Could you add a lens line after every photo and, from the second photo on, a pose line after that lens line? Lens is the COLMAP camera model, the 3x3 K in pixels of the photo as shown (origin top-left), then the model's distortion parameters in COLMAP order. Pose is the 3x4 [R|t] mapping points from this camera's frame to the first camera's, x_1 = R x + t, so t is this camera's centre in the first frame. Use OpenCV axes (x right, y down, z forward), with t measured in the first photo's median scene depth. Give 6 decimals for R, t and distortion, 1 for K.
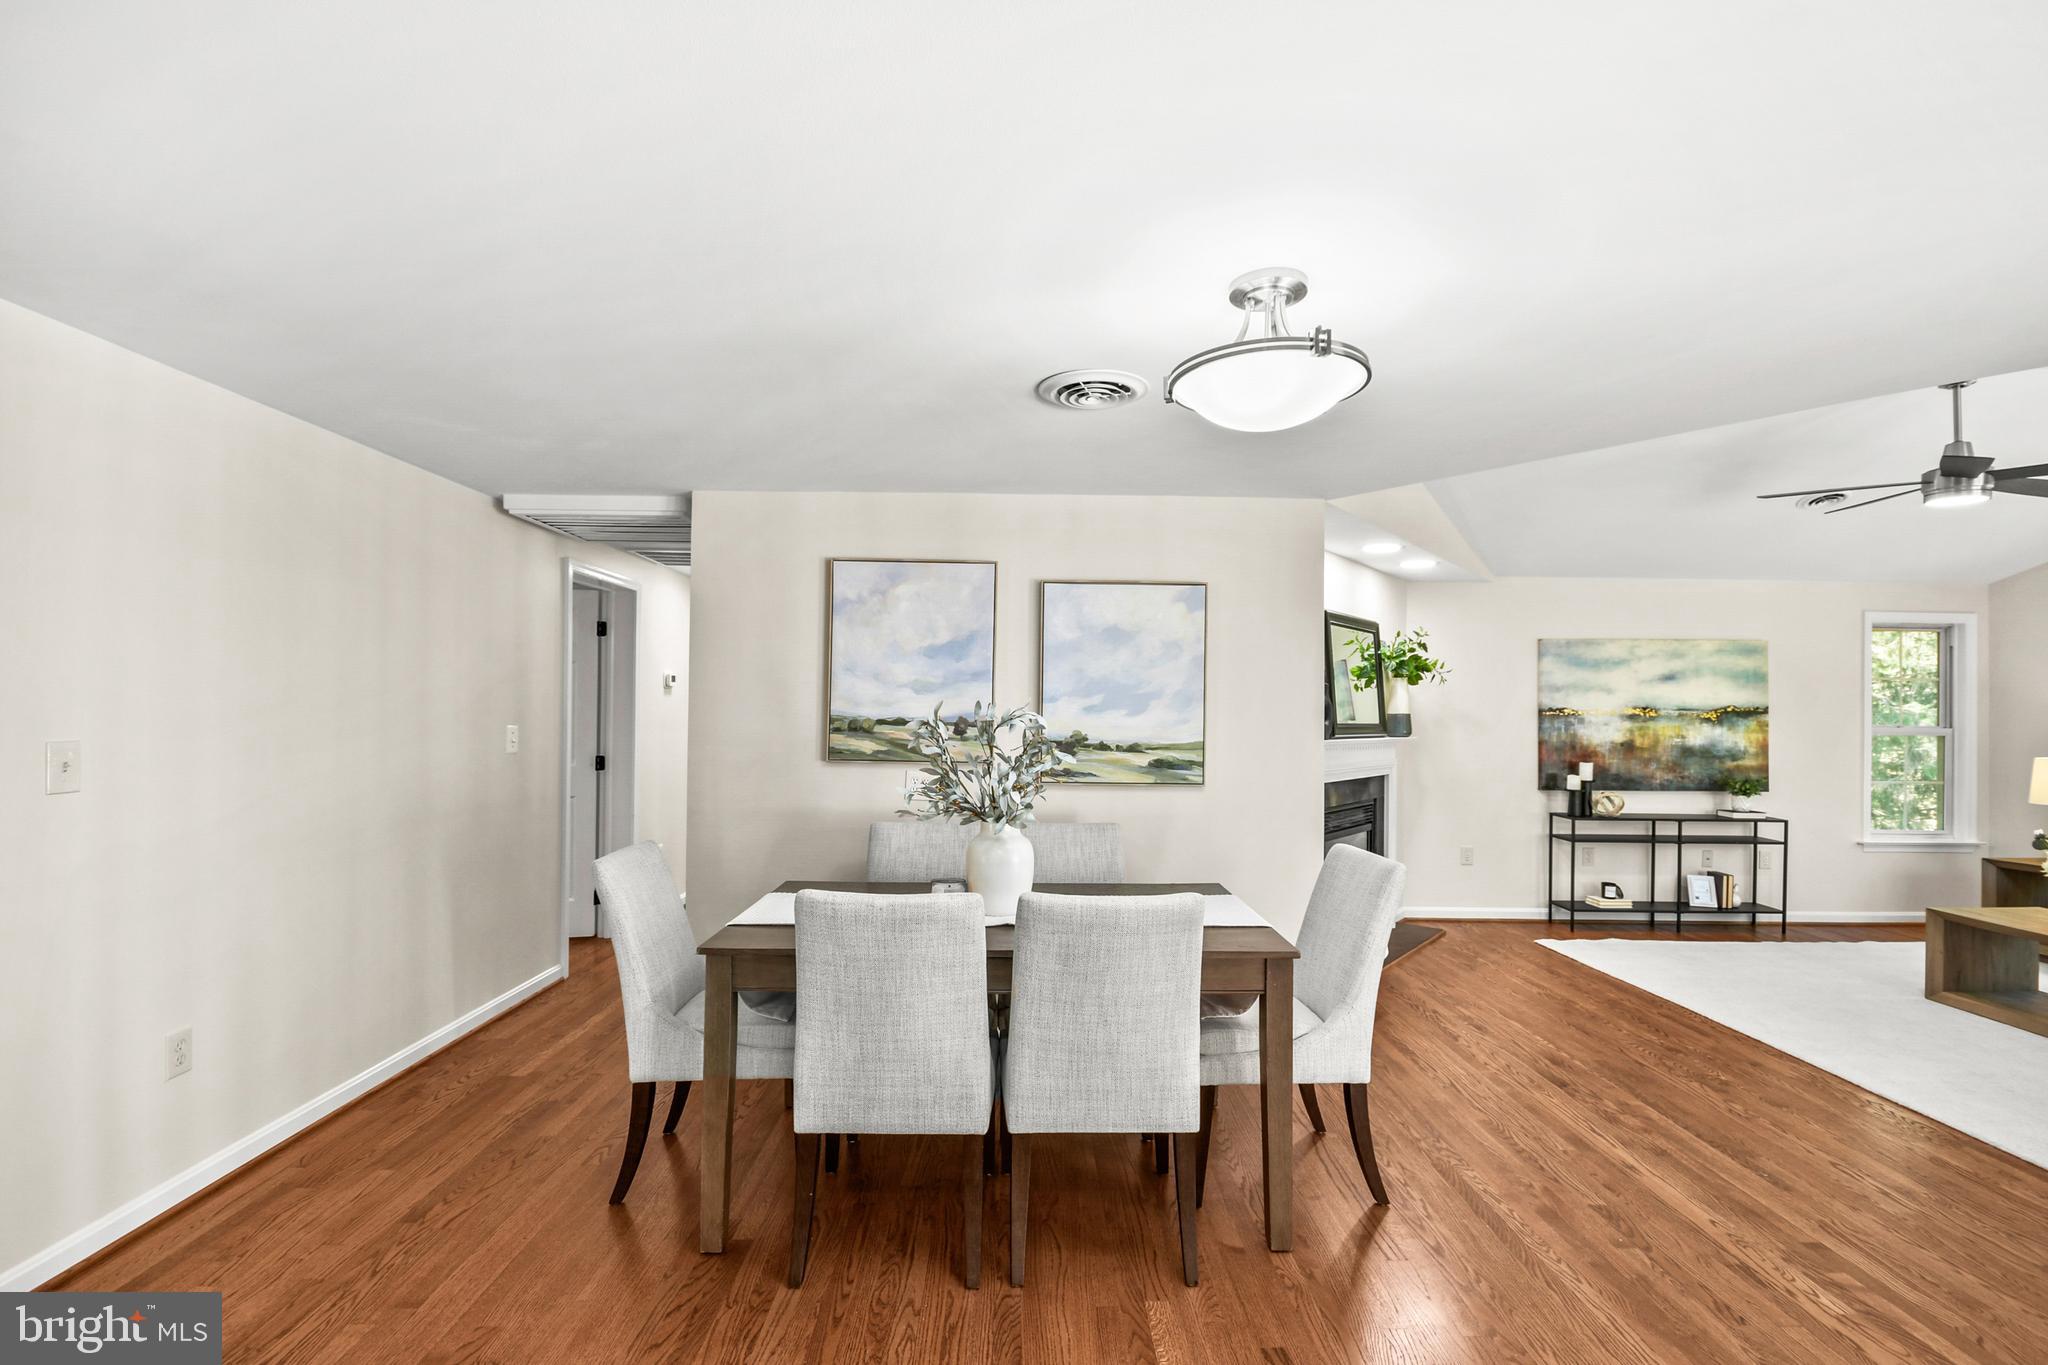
lens RADIAL K [[904.4, 0, 1029.2], [0, 904.4, 701.8], [0, 0, 1]] dist [0.030892, -0.023813]
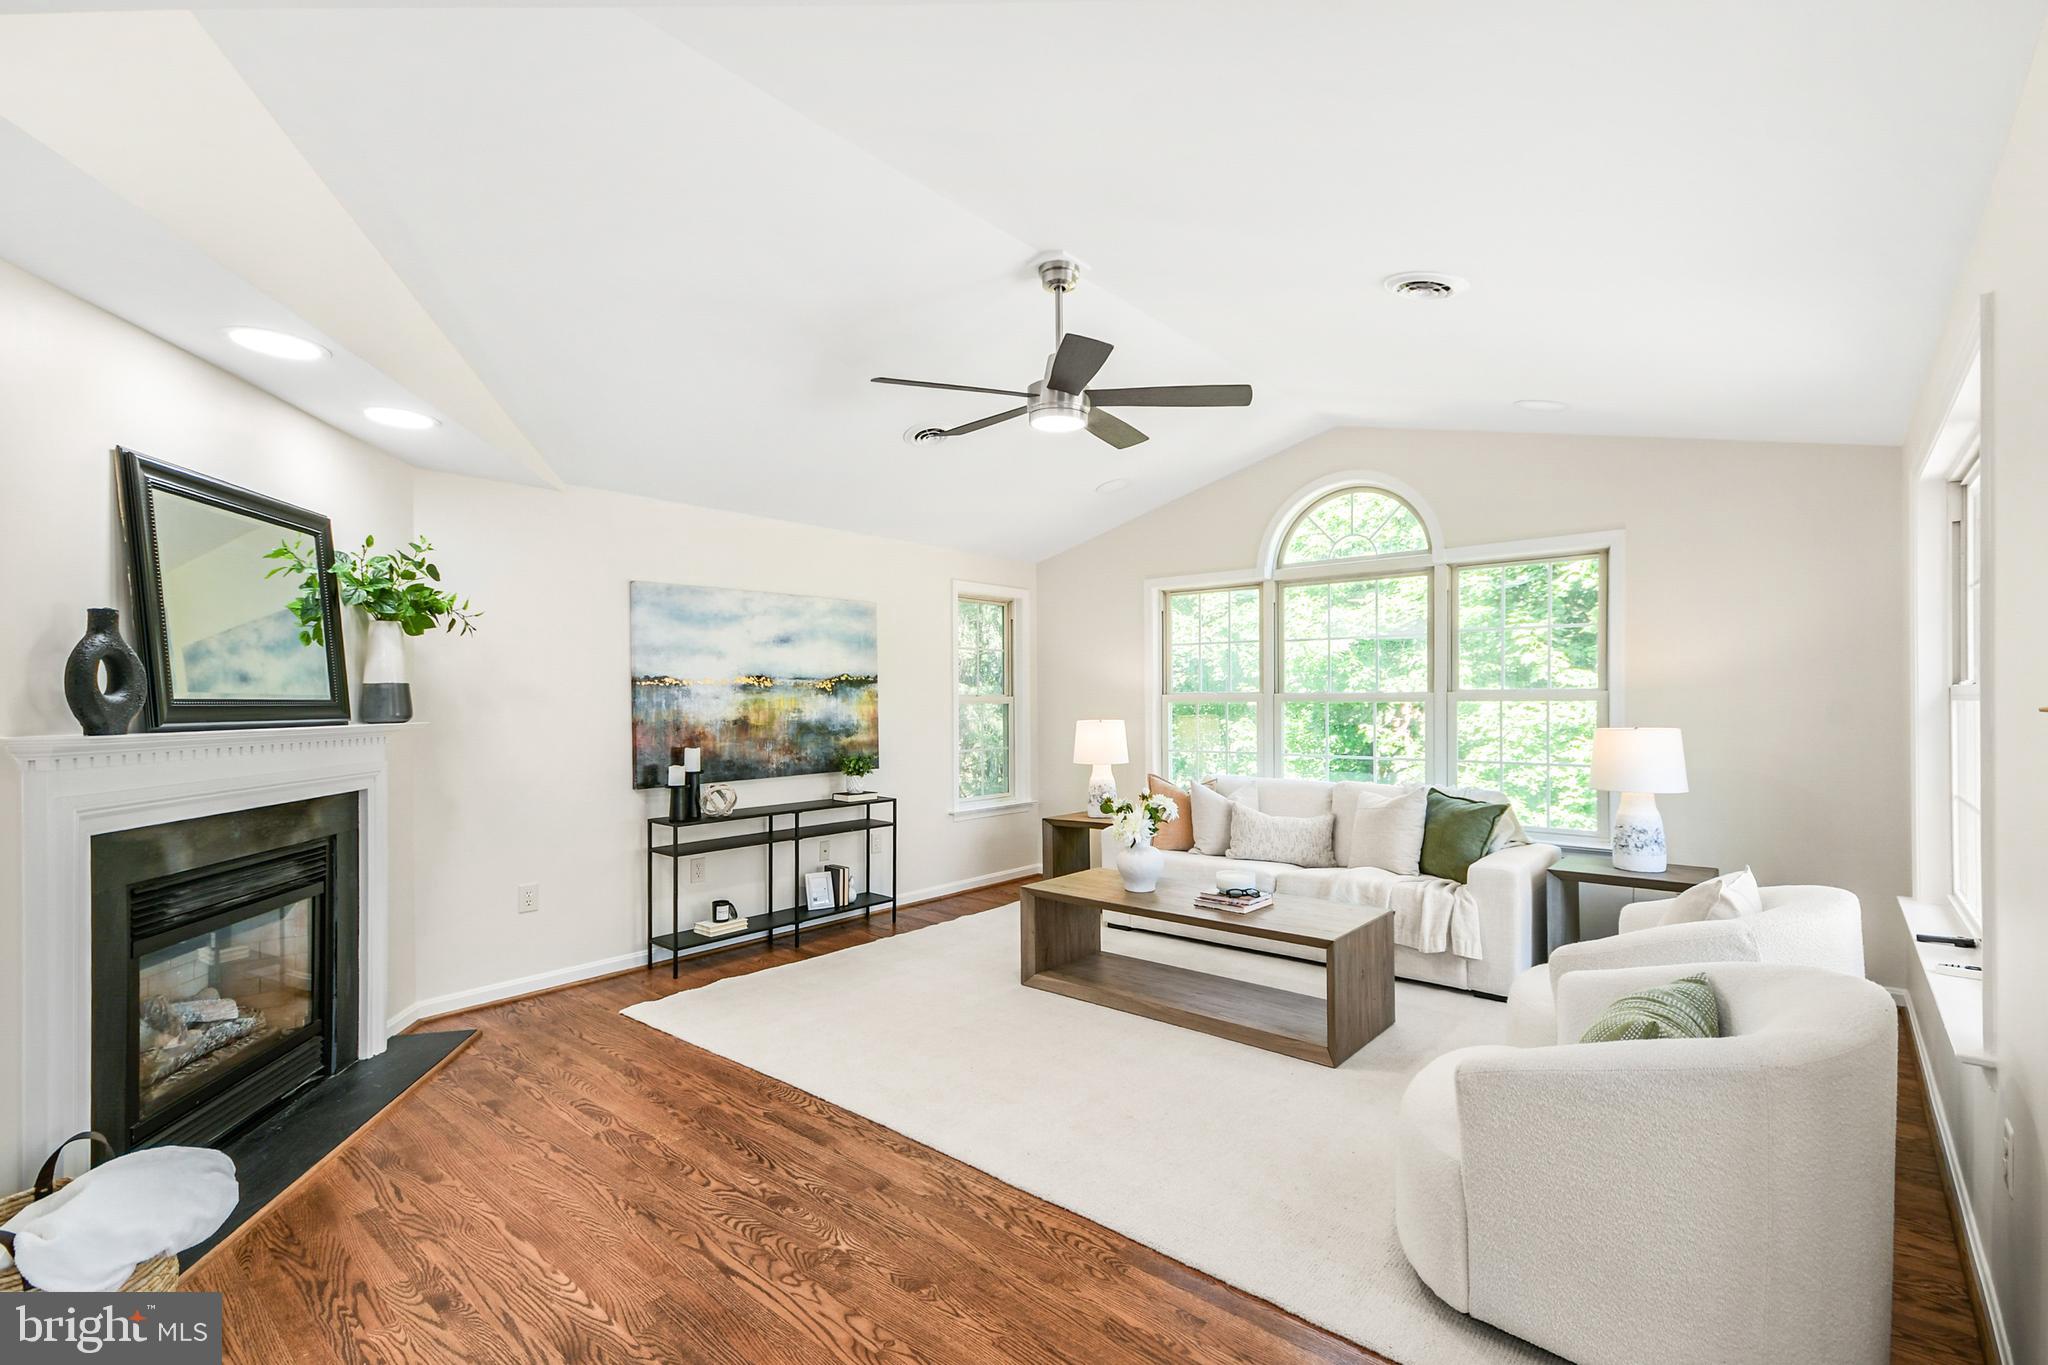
lens RADIAL K [[921.4, 0, 1023.2], [0, 921.4, 702.3], [0, 0, 1]] dist [0.034860, 0.000299]
pose [[0.660914, -0.020119, 0.750192, 0.231470], [0.009119, 0.999782, 0.018780, 0.017852], [-0.750406, -0.005571, 0.660954, 0.305431]]
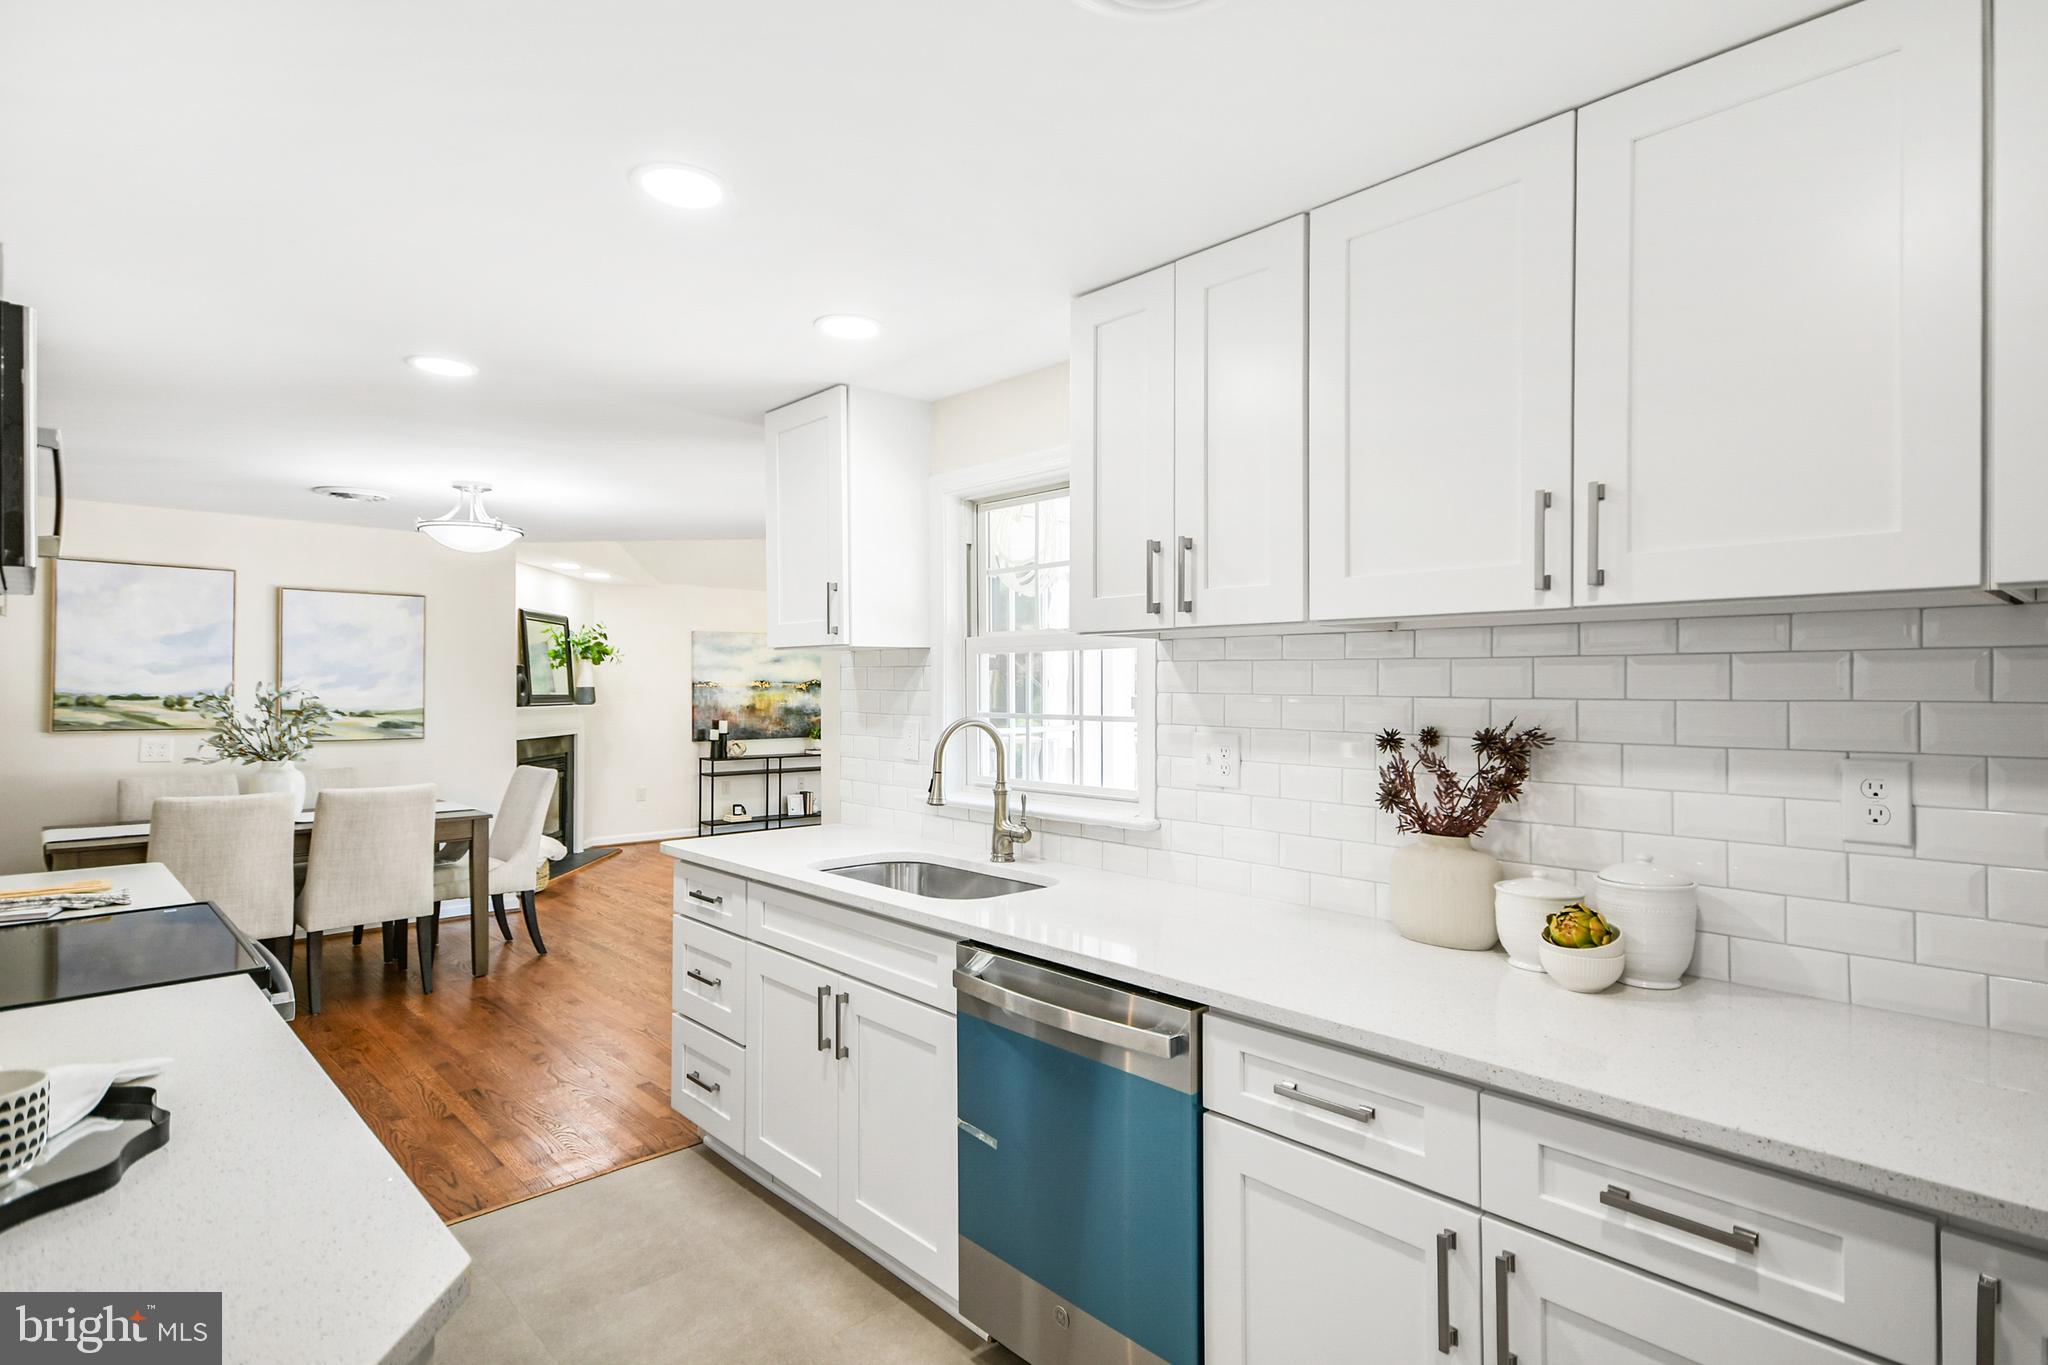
lens RADIAL K [[1048.8, 0, 1035.3], [0, 1048.8, 686.8], [0, 0, 1]] dist [0.012346, 0.000872]
pose [[0.735009, -0.007590, 0.678015, -0.143720], [-0.001882, 0.999911, 0.013233, -0.008386], [-0.678055, -0.011003, 0.734929, -0.555659]]
